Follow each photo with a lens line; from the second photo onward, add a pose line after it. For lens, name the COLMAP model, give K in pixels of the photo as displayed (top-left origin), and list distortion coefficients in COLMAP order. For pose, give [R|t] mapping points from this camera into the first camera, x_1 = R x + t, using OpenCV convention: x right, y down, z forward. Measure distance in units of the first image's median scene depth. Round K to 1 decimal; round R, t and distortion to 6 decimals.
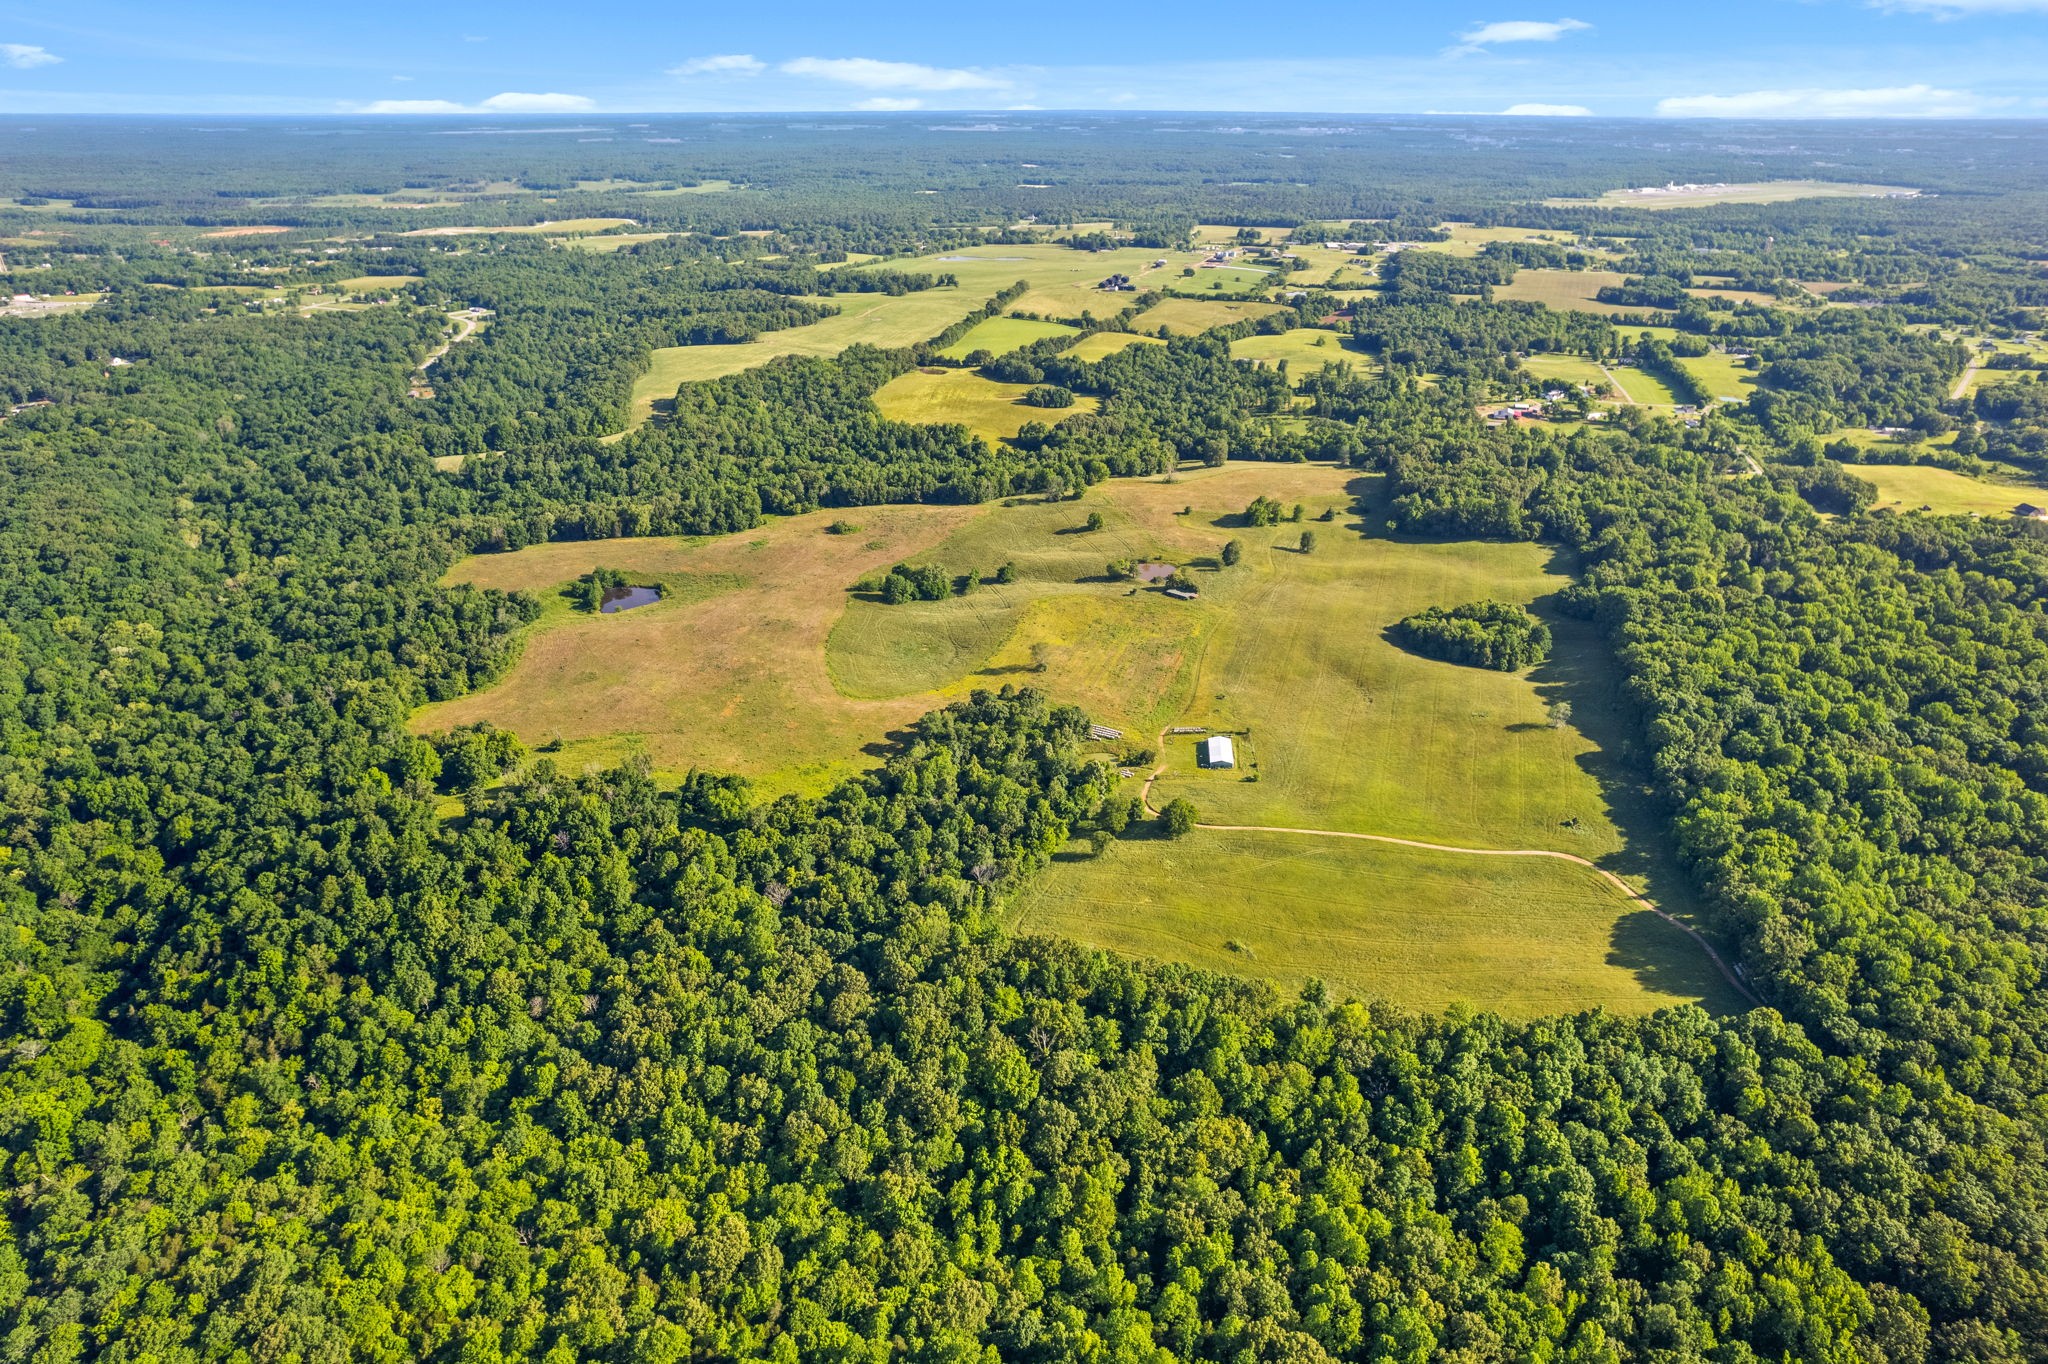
lens RADIAL K [[1313.1, 0, 1024.0], [0, 1313.1, 682.0], [0, 0, 1]] dist [-0.087118, 0.086556]
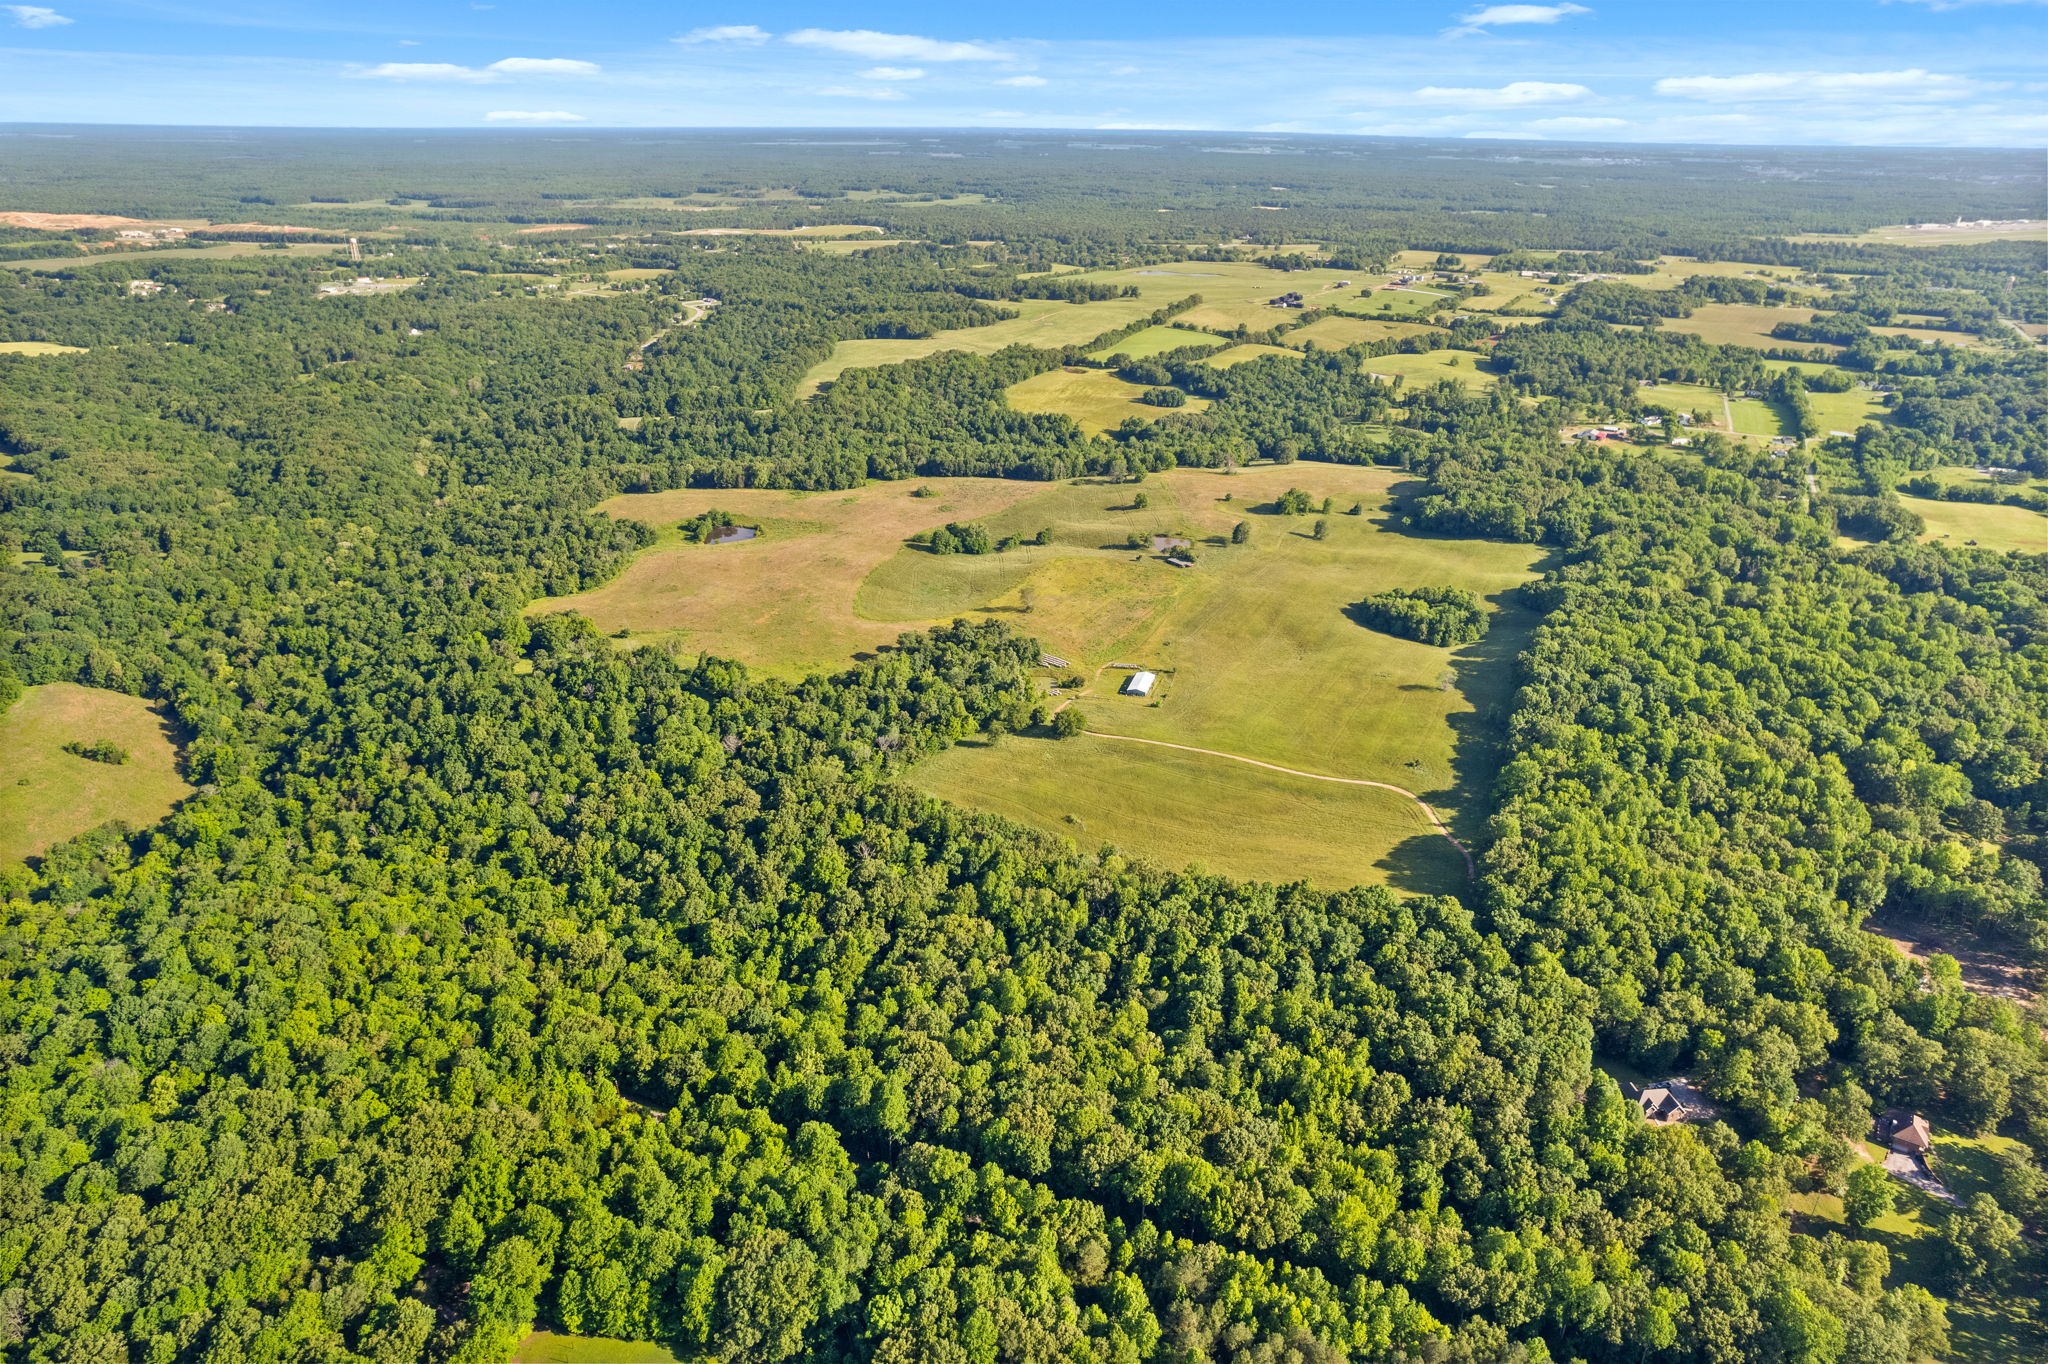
lens RADIAL K [[1278.9, 0, 1026.0], [0, 1278.9, 670.1], [0, 0, 1]] dist [-0.078647, 0.072588]
pose [[0.980461, 0.087716, -0.176075, 0.164341], [-0.089904, 0.995940, -0.004473, 0.036790], [0.174968, 0.020215, 0.984367, -0.099510]]
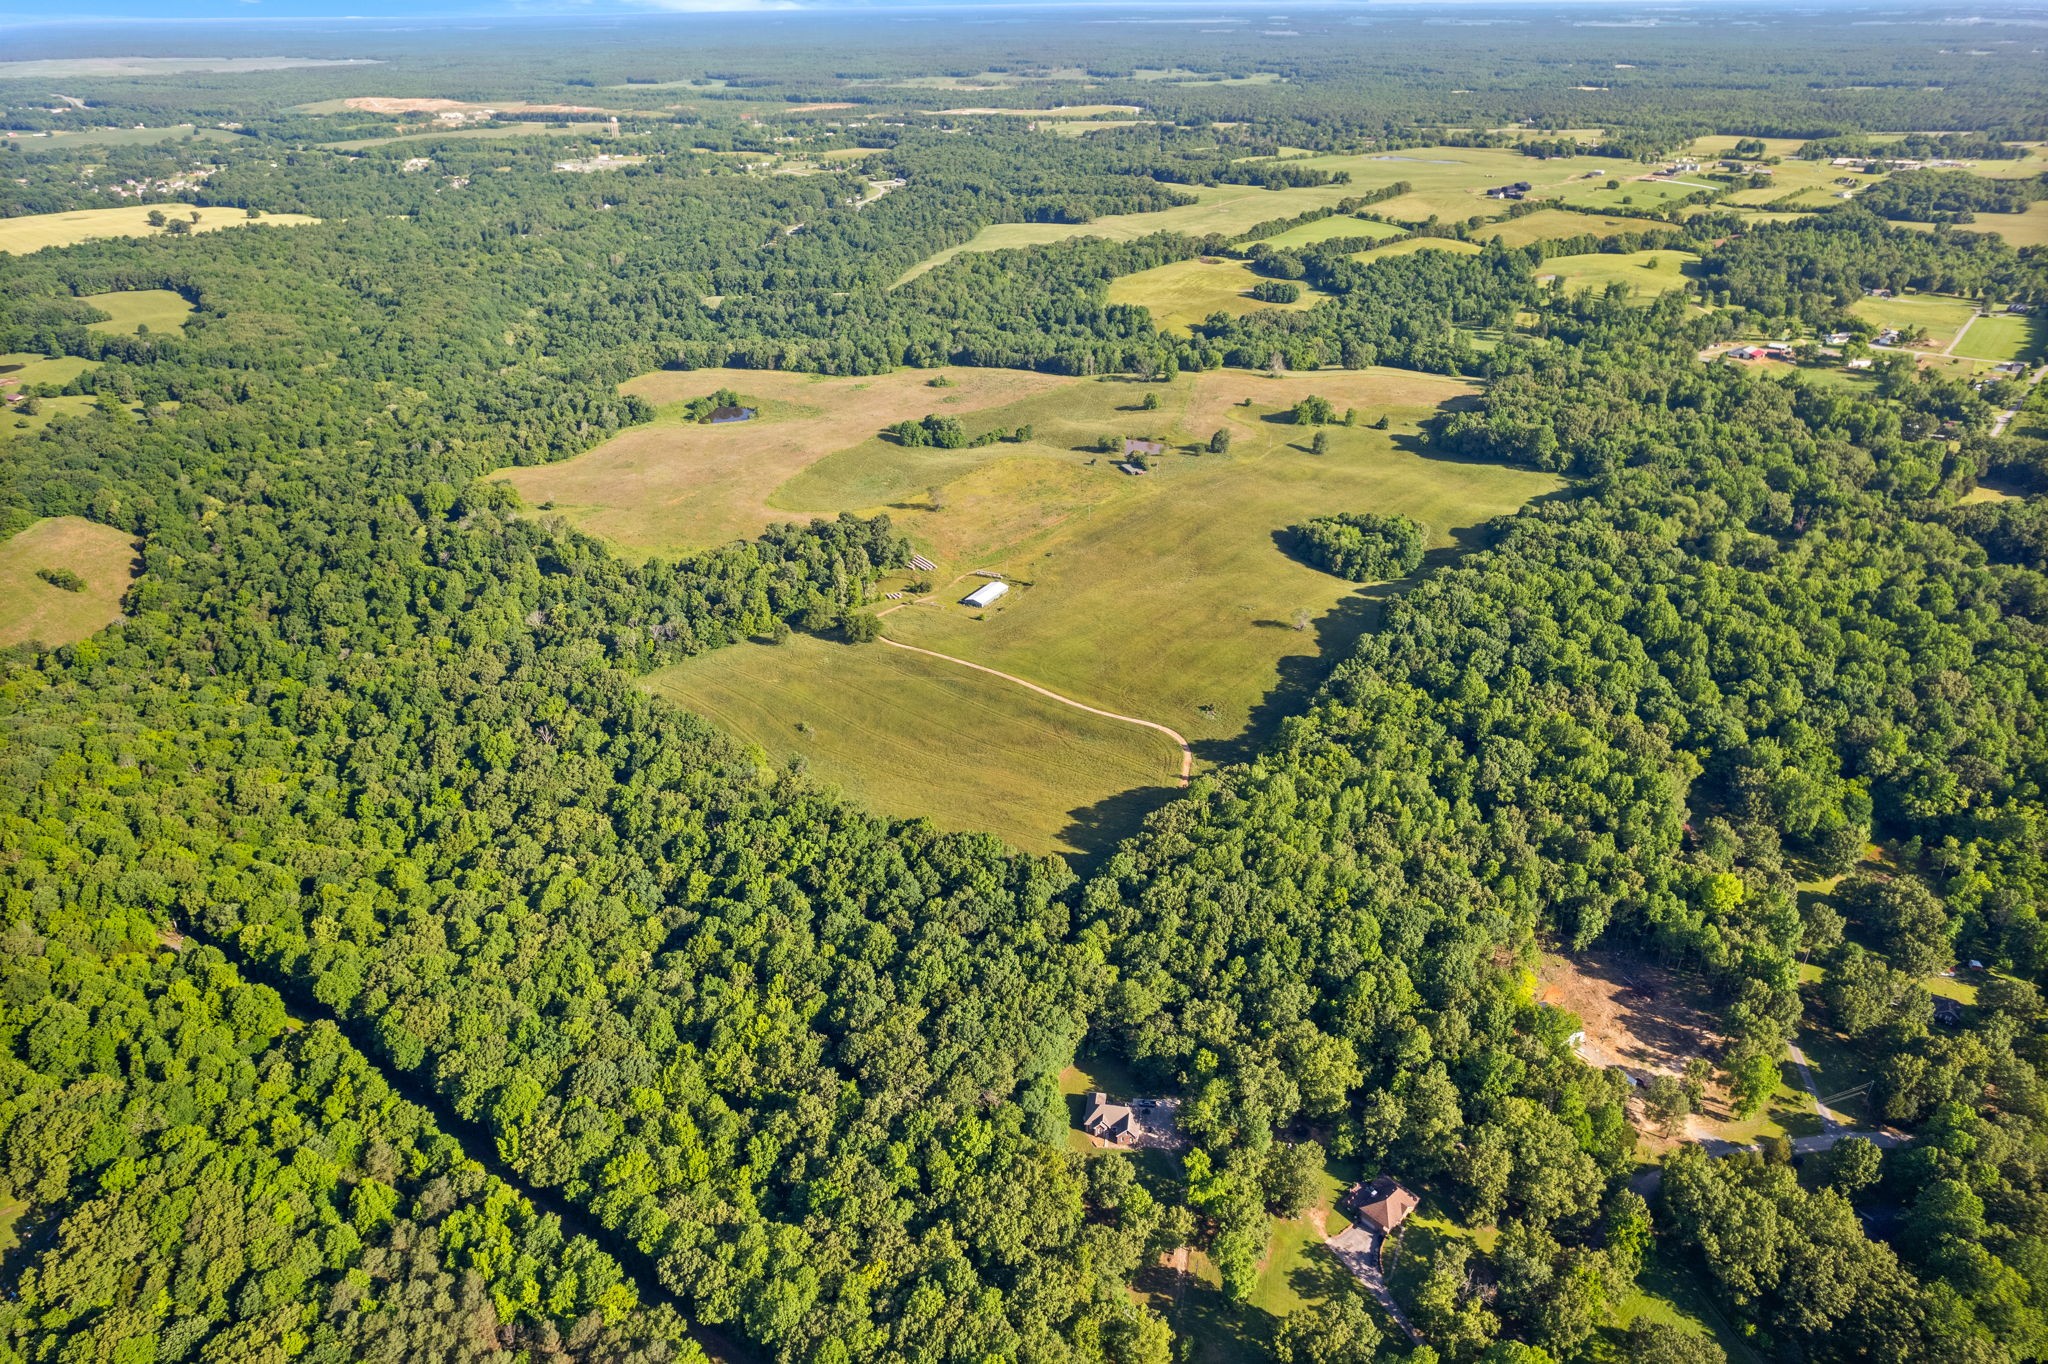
lens RADIAL K [[1278.9, 0, 1026.0], [0, 1278.9, 670.1], [0, 0, 1]] dist [-0.078647, 0.072588]
pose [[0.903466, 0.193768, -0.382365, 0.399962], [-0.165569, 0.980520, 0.105679, -0.002192], [0.395394, -0.032170, 0.917948, 0.010068]]
